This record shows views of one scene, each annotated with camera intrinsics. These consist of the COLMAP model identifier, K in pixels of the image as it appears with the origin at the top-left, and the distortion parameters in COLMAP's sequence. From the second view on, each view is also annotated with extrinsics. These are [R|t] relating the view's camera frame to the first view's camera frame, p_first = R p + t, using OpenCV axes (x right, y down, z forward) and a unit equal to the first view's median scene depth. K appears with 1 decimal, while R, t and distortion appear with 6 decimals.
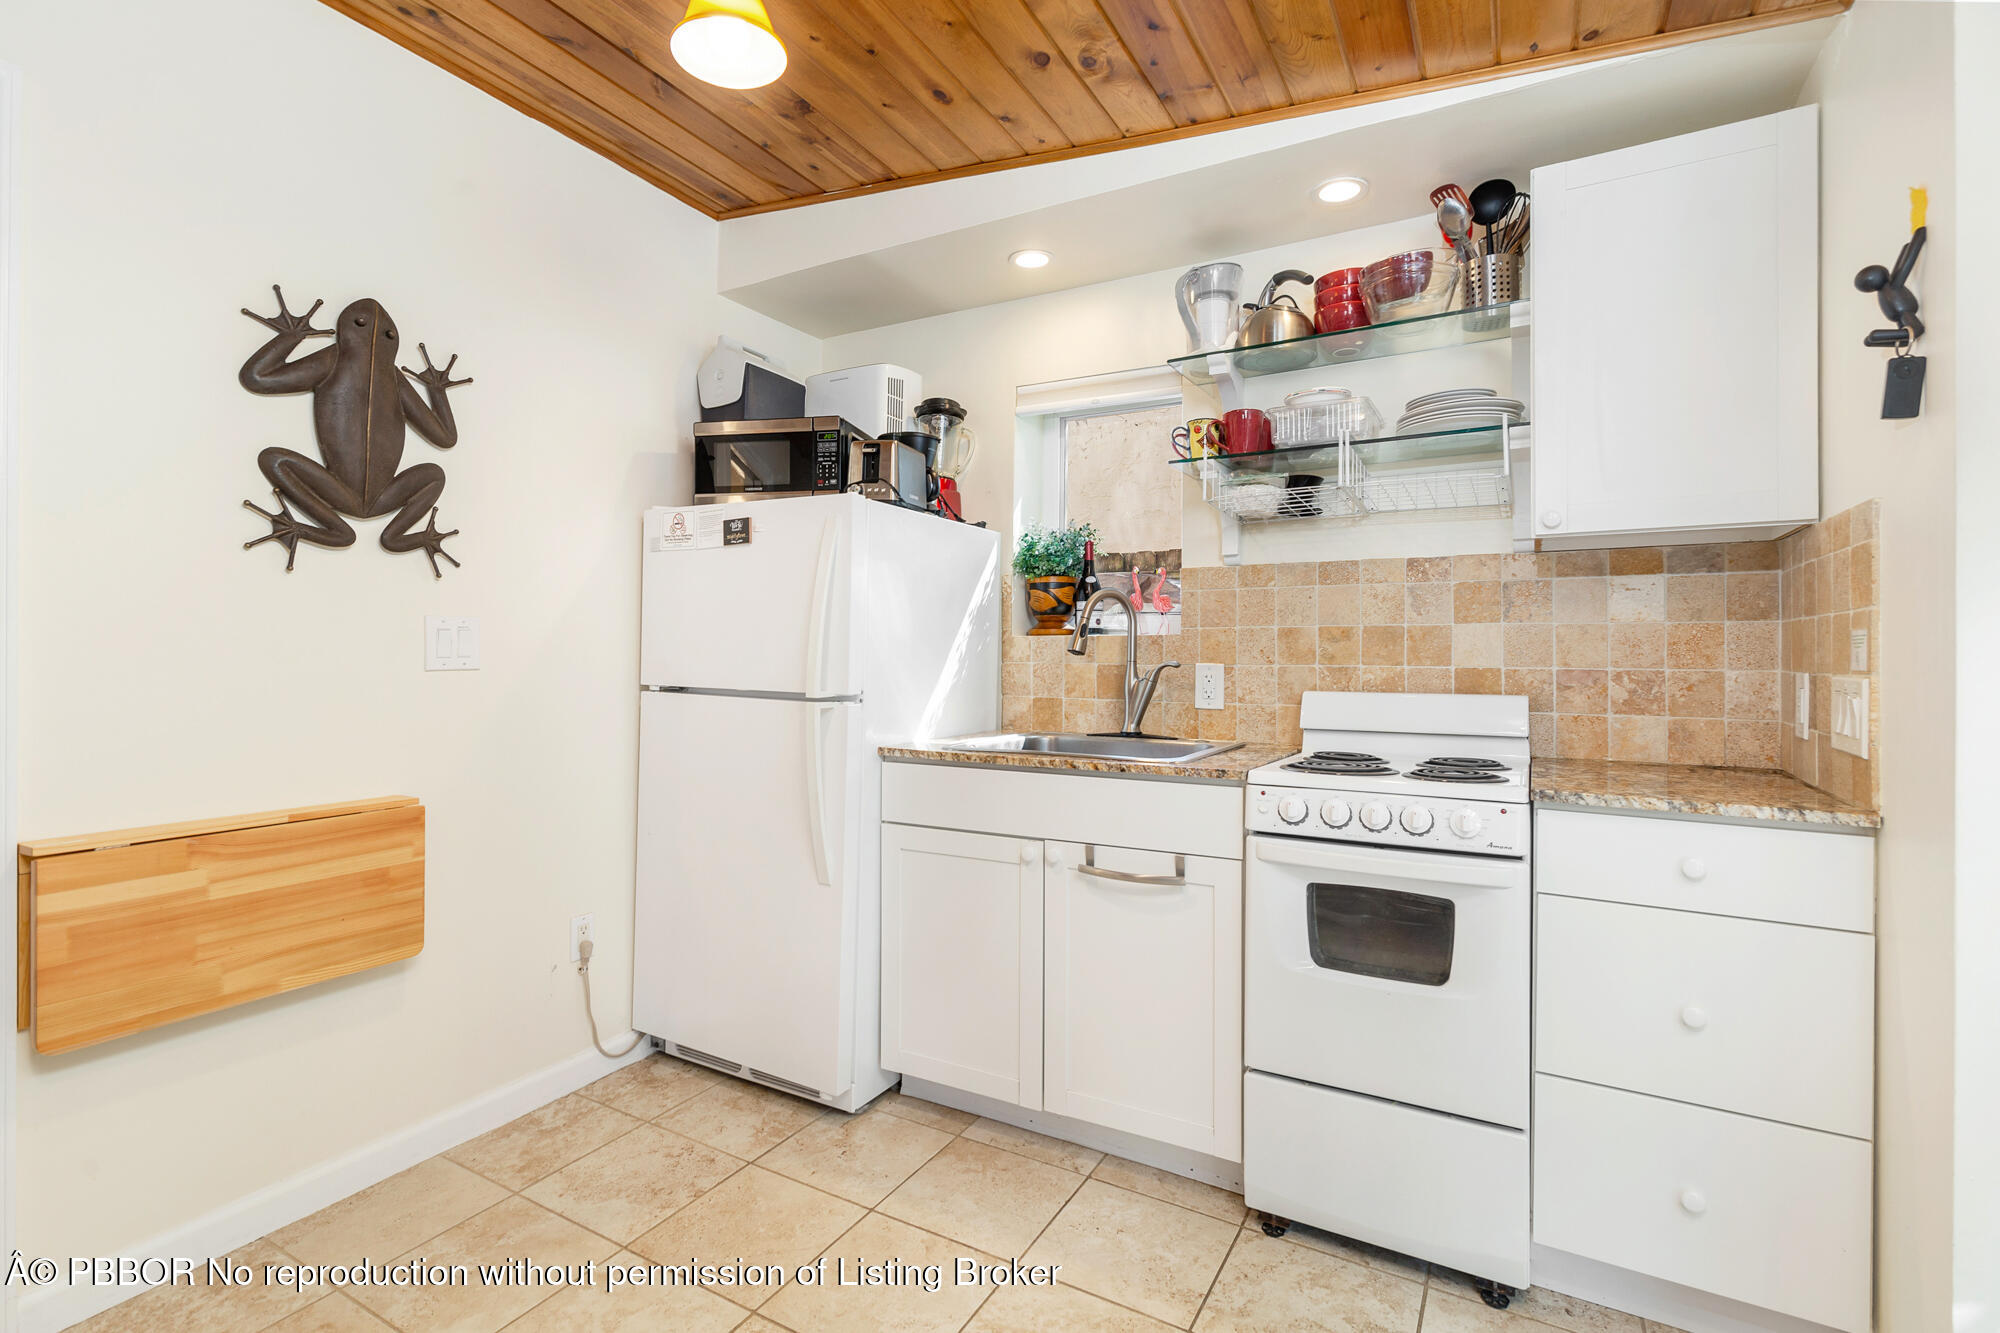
lens RADIAL K [[918.8, 0, 996.1], [0, 918.8, 657.6], [0, 0, 1]] dist [-0.000041, 0.000133]
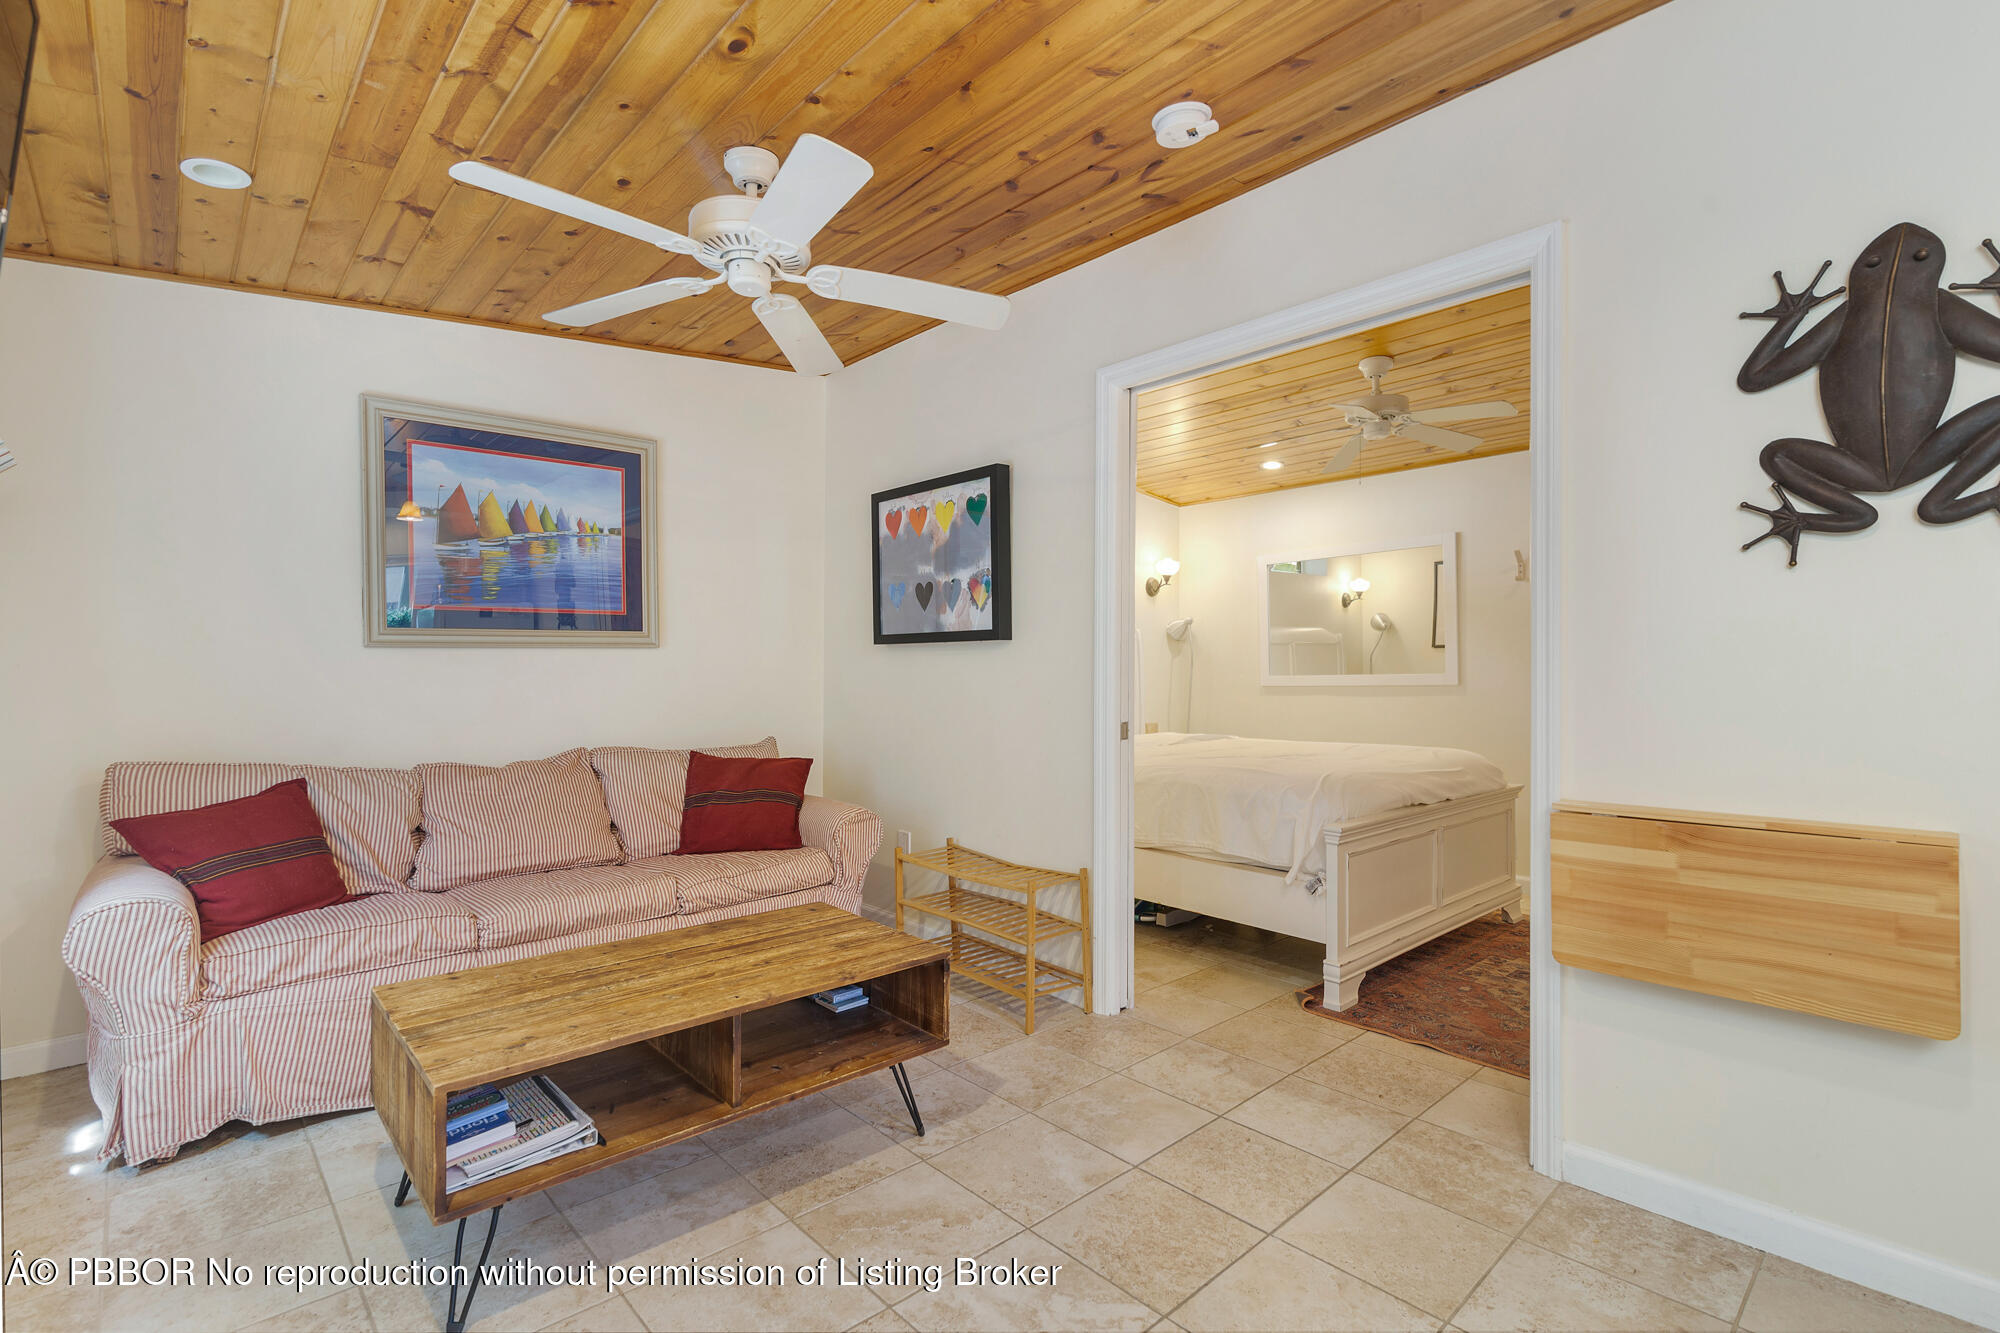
lens RADIAL K [[918.8, 0, 996.1], [0, 918.8, 657.6], [0, 0, 1]] dist [-0.000041, 0.000133]
pose [[-0.295699, -0.013511, -0.955186, 0.367912], [0.006271, 0.999851, -0.016084, 0.009167], [0.955261, -0.010746, -0.295570, 0.491540]]
